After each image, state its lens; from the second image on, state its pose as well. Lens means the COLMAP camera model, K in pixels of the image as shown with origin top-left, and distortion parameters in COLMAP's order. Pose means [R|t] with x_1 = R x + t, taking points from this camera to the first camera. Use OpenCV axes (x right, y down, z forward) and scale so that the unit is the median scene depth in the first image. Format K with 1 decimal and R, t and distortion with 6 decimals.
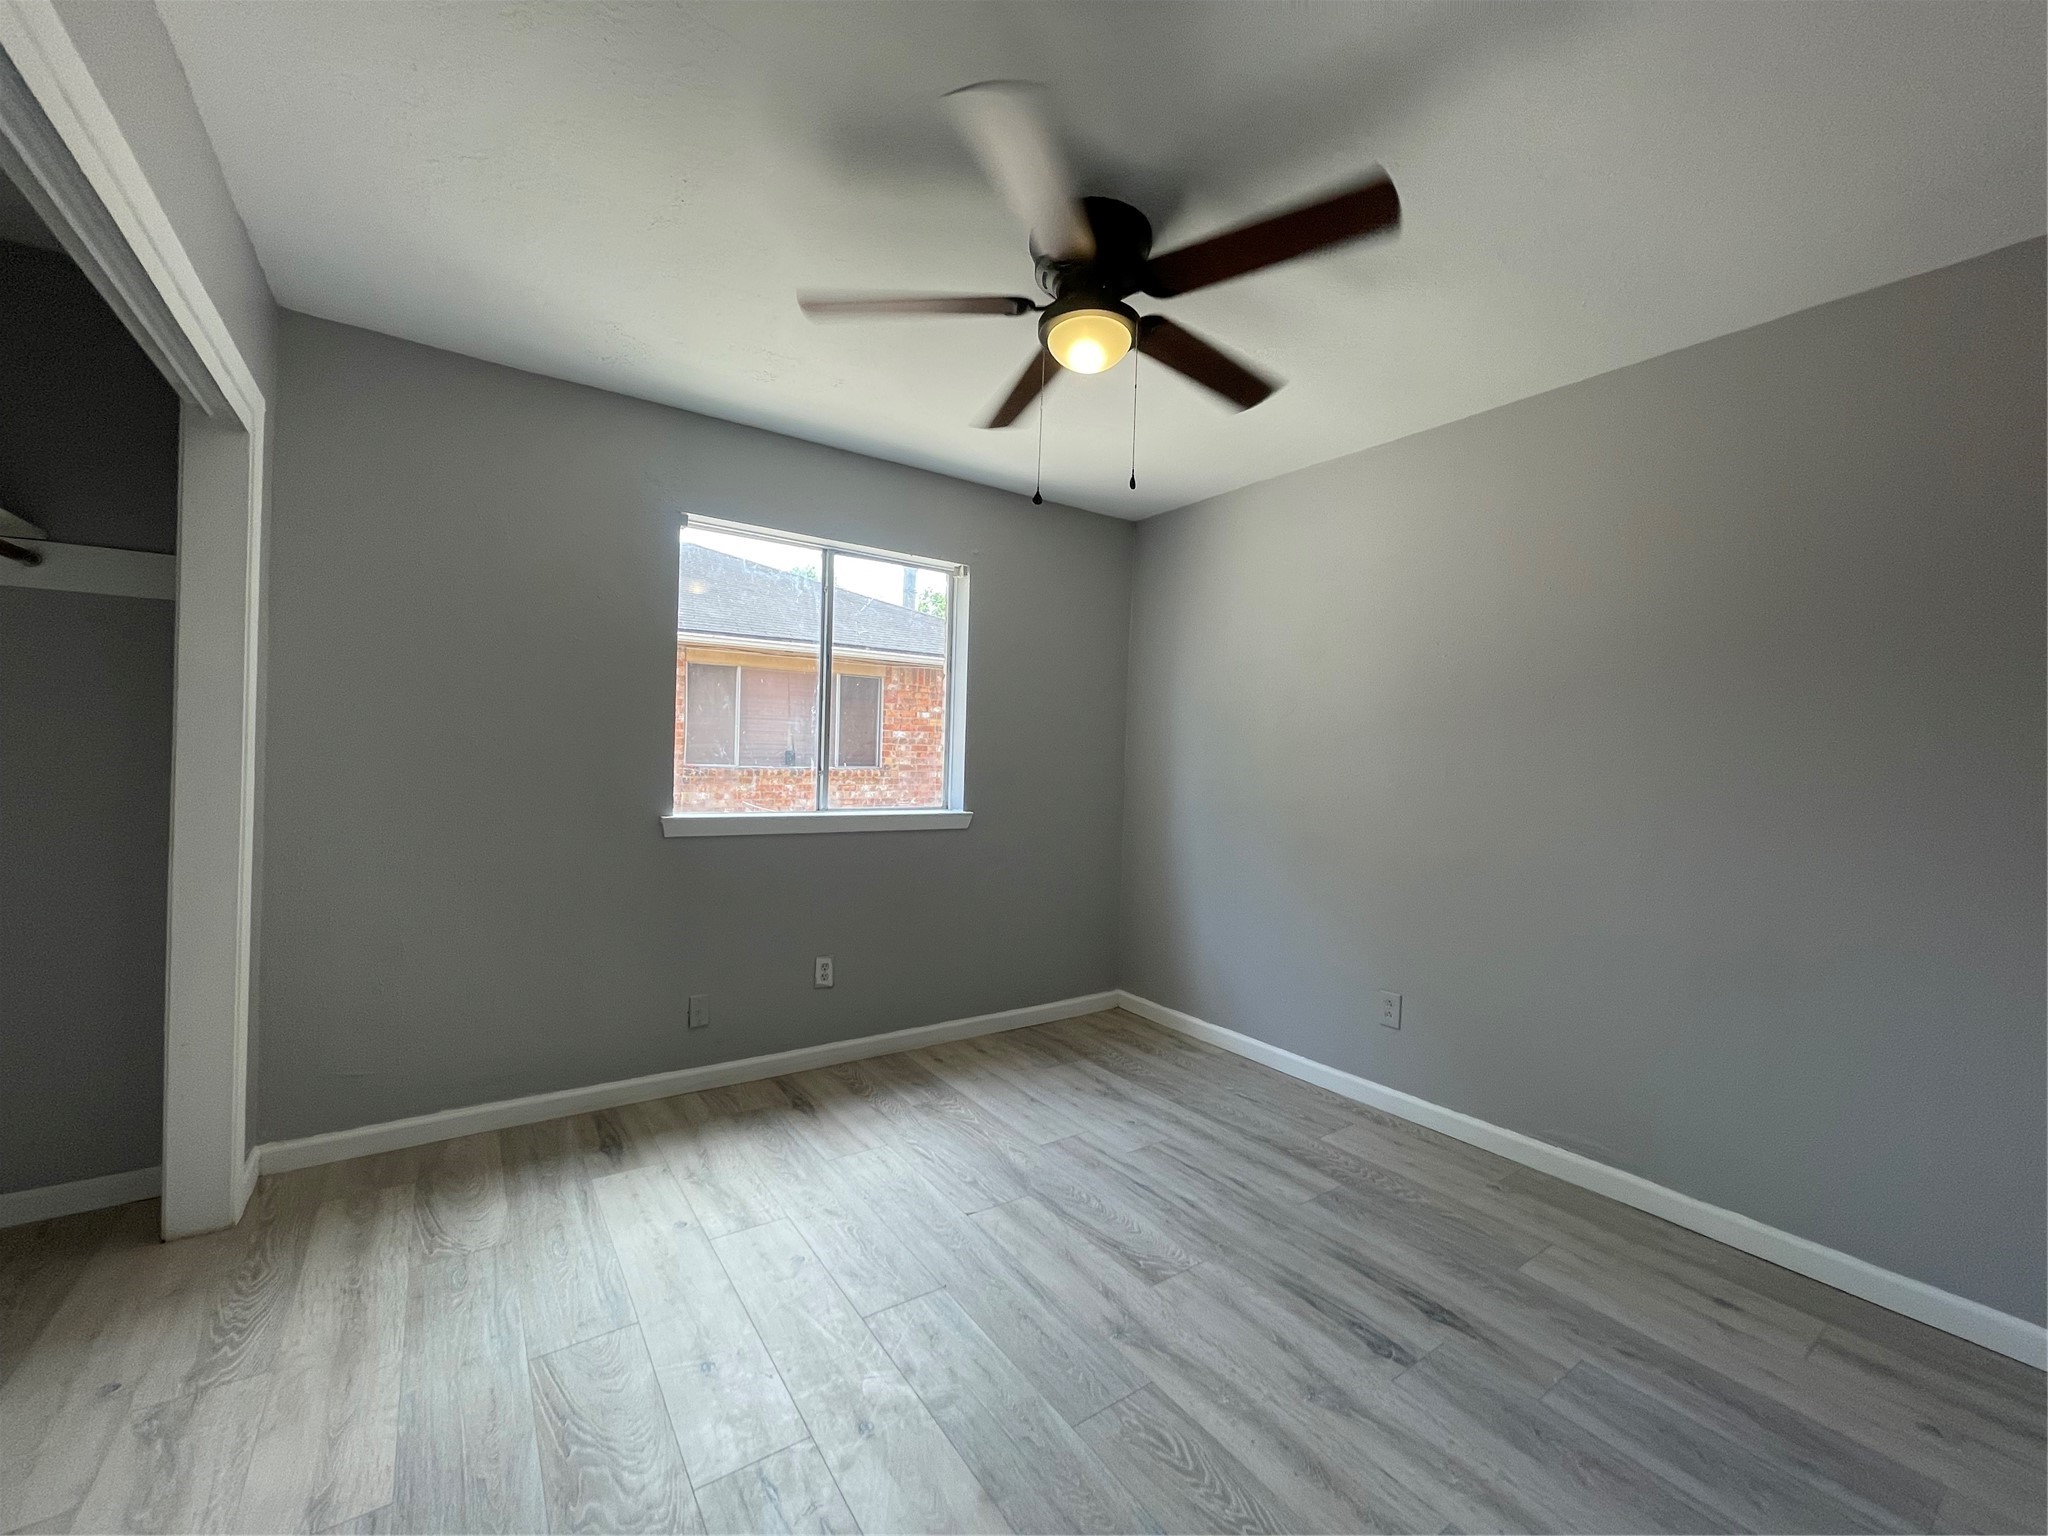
lens RADIAL K [[828.3, 0, 1038.1], [0, 828.3, 758.2], [0, 0, 1]] dist [-0.006856, -0.000152]
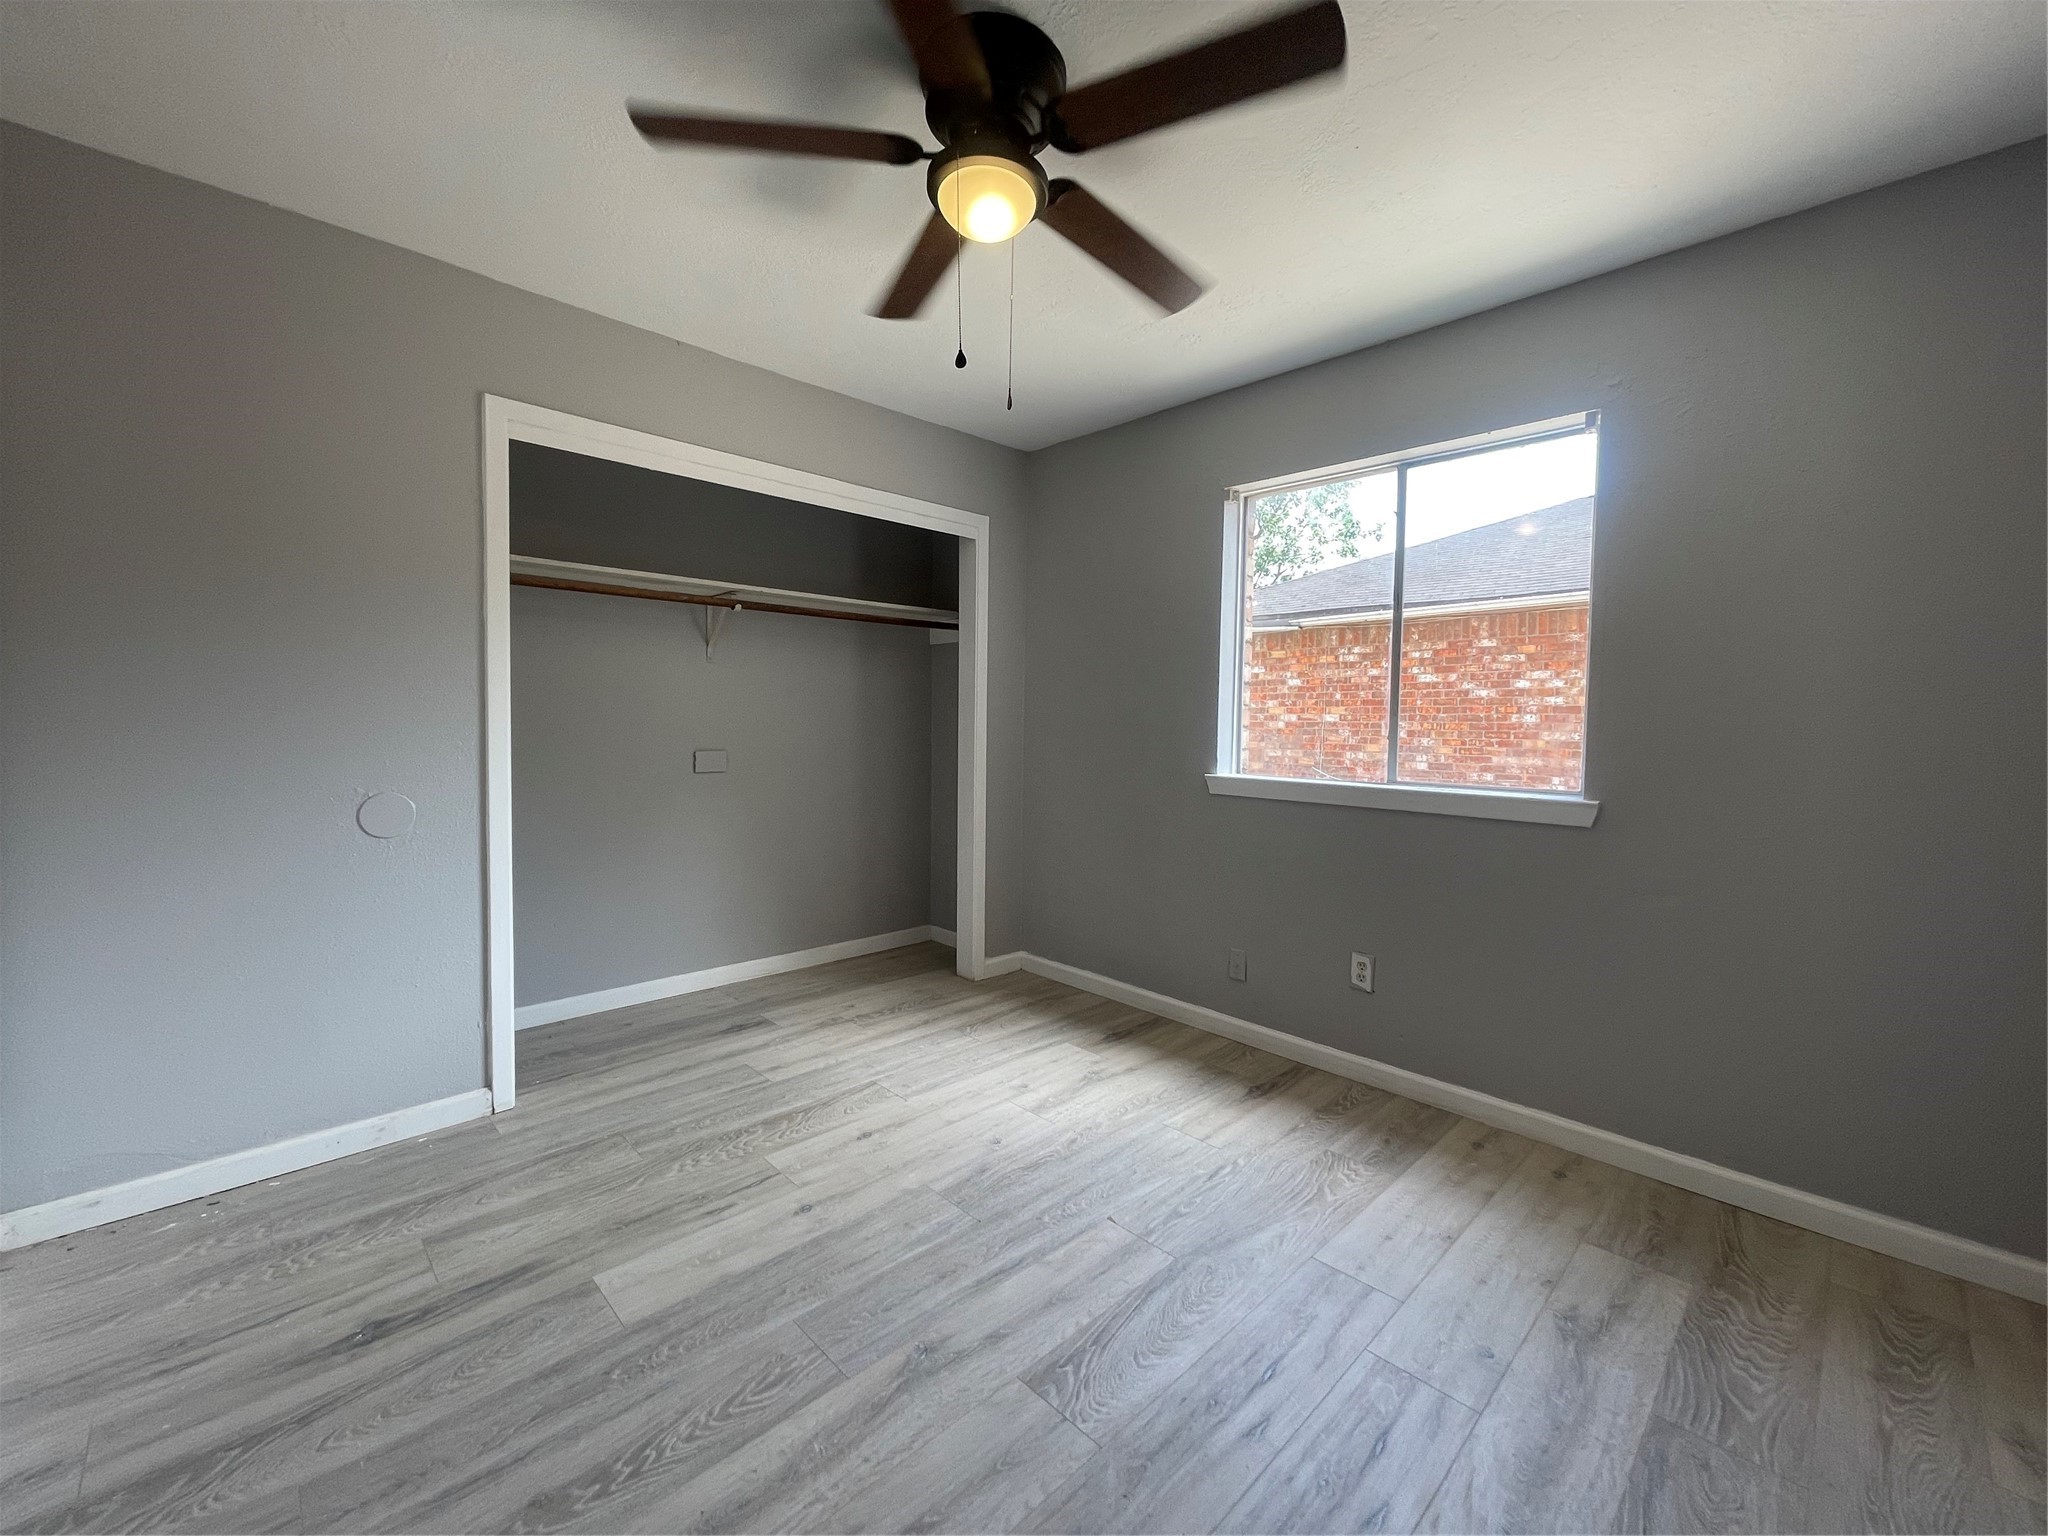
lens RADIAL K [[828.3, 0, 1023.9], [0, 828.3, 766.2], [0, 0, 1]] dist [-0.006856, -0.000152]
pose [[0.151201, 0.027311, -0.988126, 0.609234], [-0.014593, 0.999571, 0.025394, 0.036152], [0.988395, 0.010580, 0.151535, 0.612588]]
